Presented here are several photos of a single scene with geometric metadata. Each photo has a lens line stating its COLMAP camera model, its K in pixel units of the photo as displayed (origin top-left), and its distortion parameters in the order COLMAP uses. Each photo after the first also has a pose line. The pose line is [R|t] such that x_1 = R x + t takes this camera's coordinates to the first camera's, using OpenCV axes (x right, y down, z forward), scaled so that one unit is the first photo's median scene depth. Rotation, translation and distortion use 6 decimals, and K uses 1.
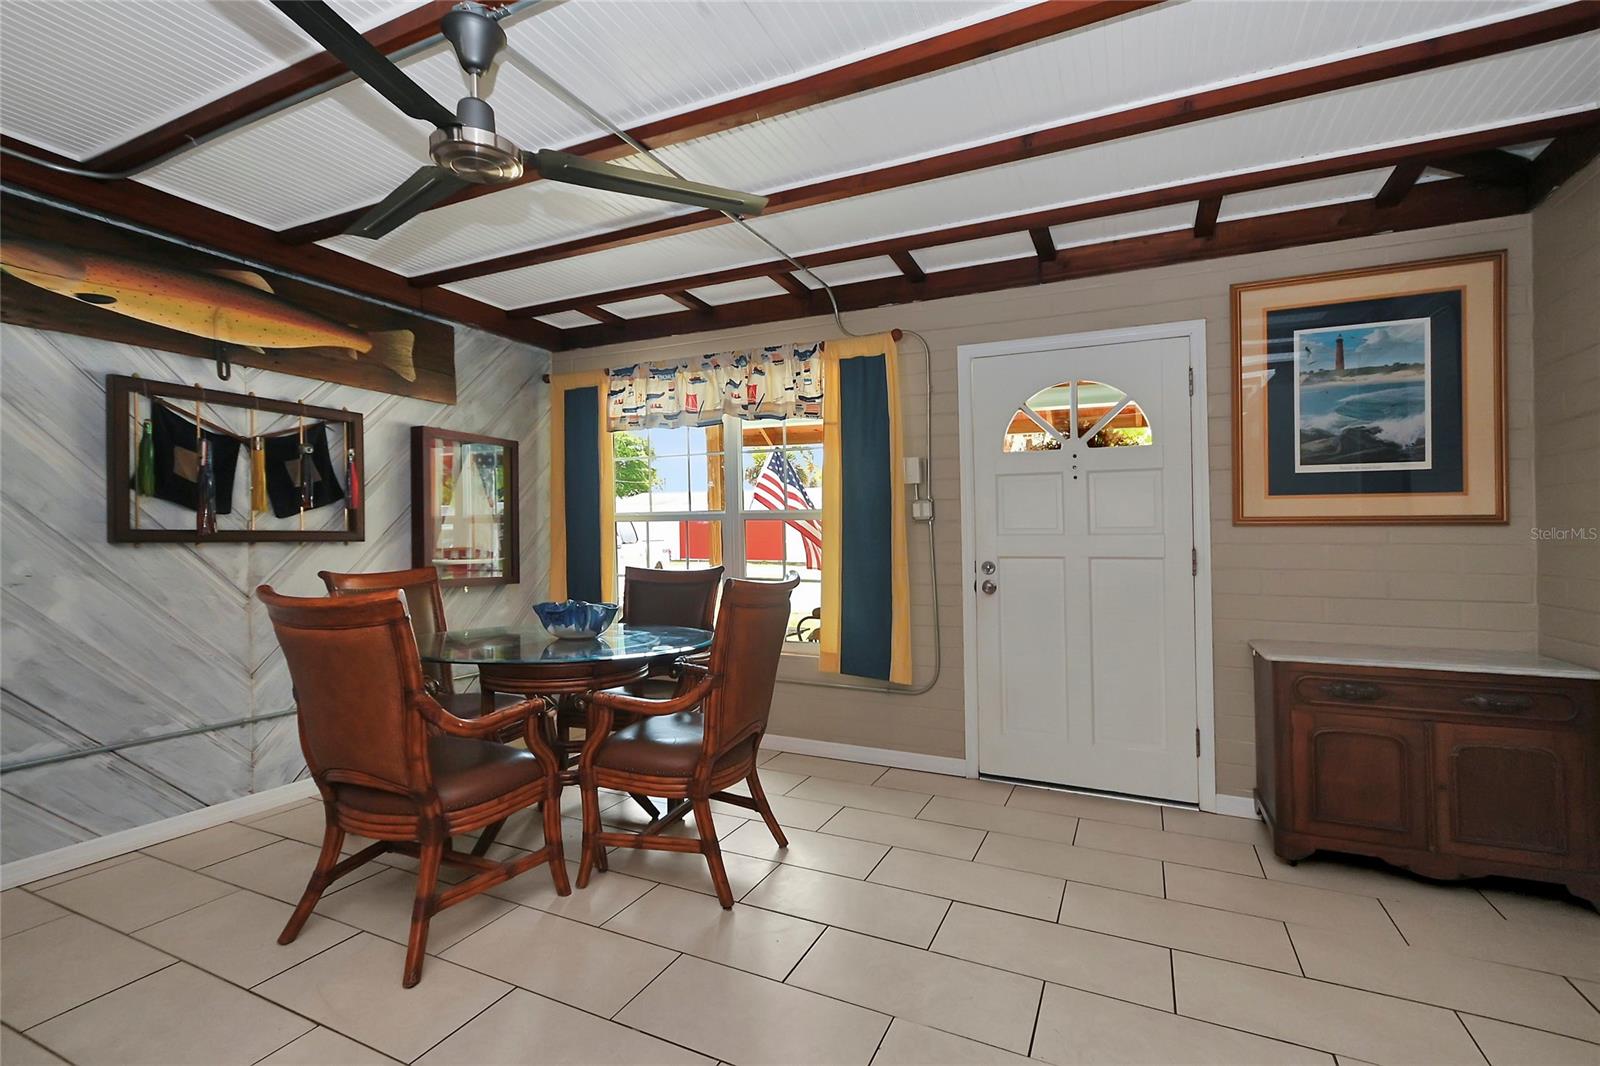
lens RADIAL K [[722.4, 0, 800.0], [0, 722.4, 533.0], [0, 0, 1]] dist [0.007537, -0.000728]
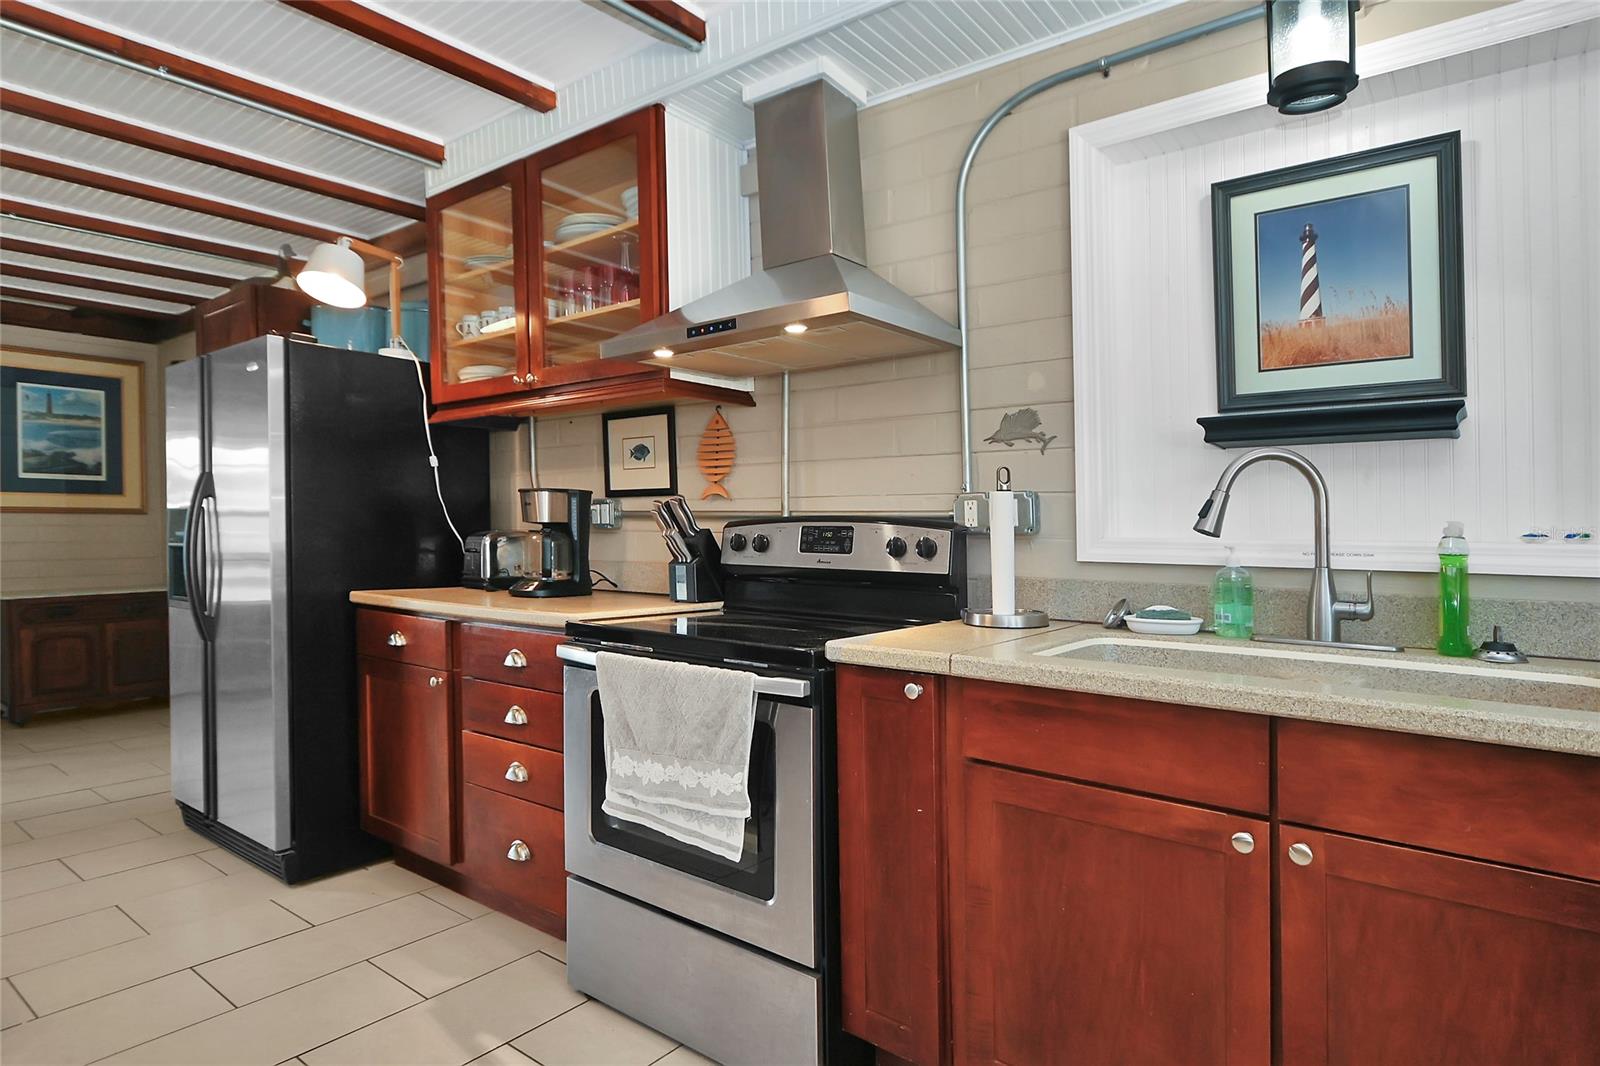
lens RADIAL K [[898.7, 0, 795.7], [0, 898.7, 539.0], [0, 0, 1]] dist [-0.000716, -0.001946]
pose [[0.226585, -0.013108, 0.973903, -0.756492], [-0.005679, 0.999875, 0.014779, 0.007104], [-0.973975, -0.008880, 0.226483, -0.978094]]
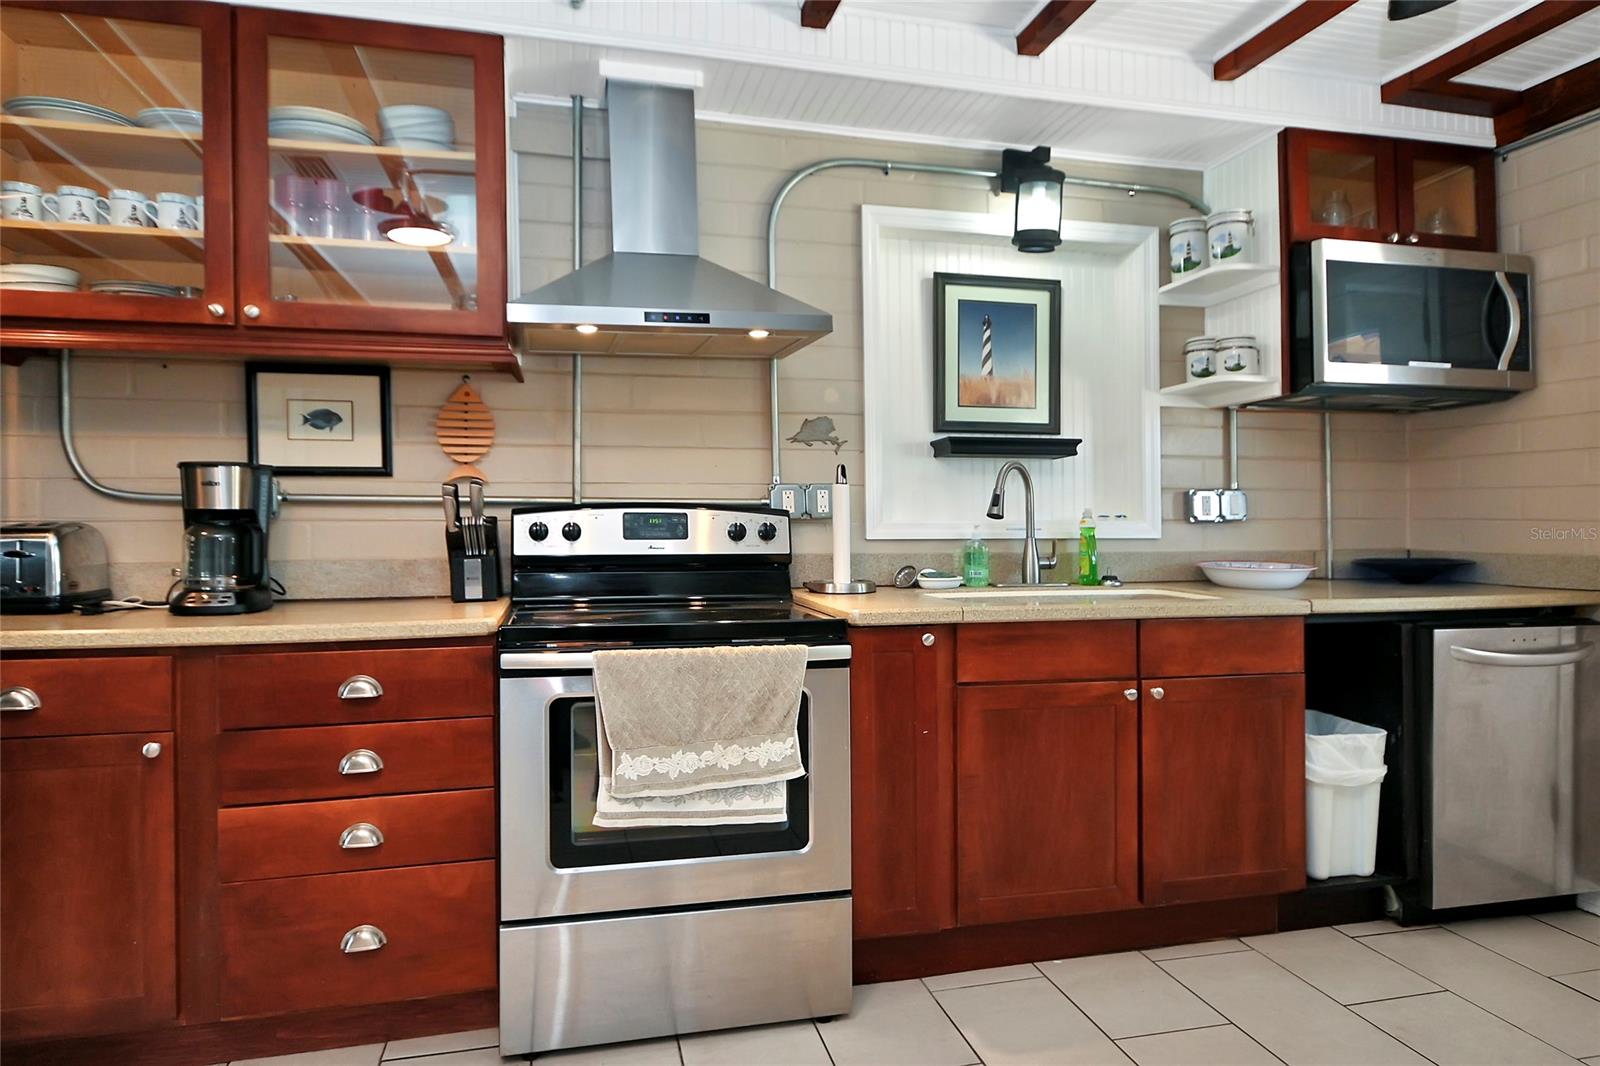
lens RADIAL K [[974.7, 0, 807.0], [0, 974.7, 509.0], [0, 0, 1]] dist [-0.001602, 0.002562]
pose [[-0.635902, 0.003622, 0.771762, -0.741638], [-0.000997, 0.999984, -0.005514, 0.008675], [-0.771769, -0.004276, -0.635888, -0.333093]]
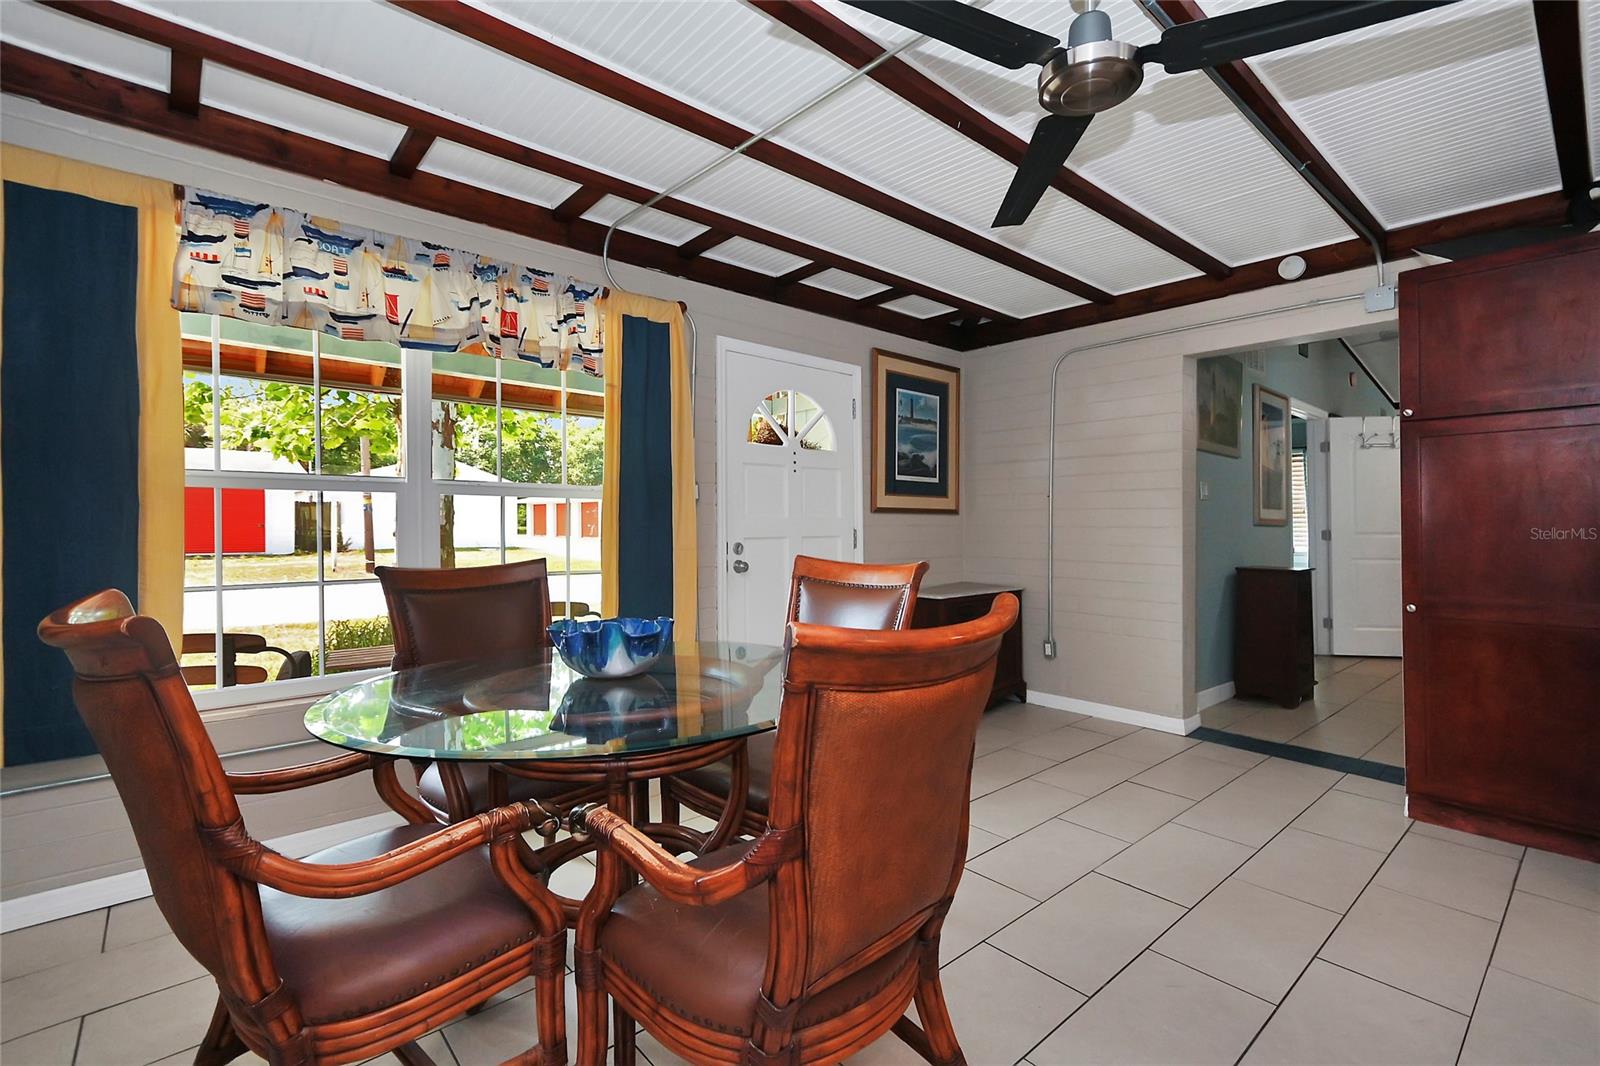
lens RADIAL K [[734.7, 0, 800.7], [0, 734.7, 522.5], [0, 0, 1]] dist [0.027544, -0.000007]
pose [[0.401701, 0.005942, 0.915751, -0.833751], [-0.005884, 0.999975, -0.003907, 0.015514], [-0.915752, -0.003818, 0.401726, 0.555362]]
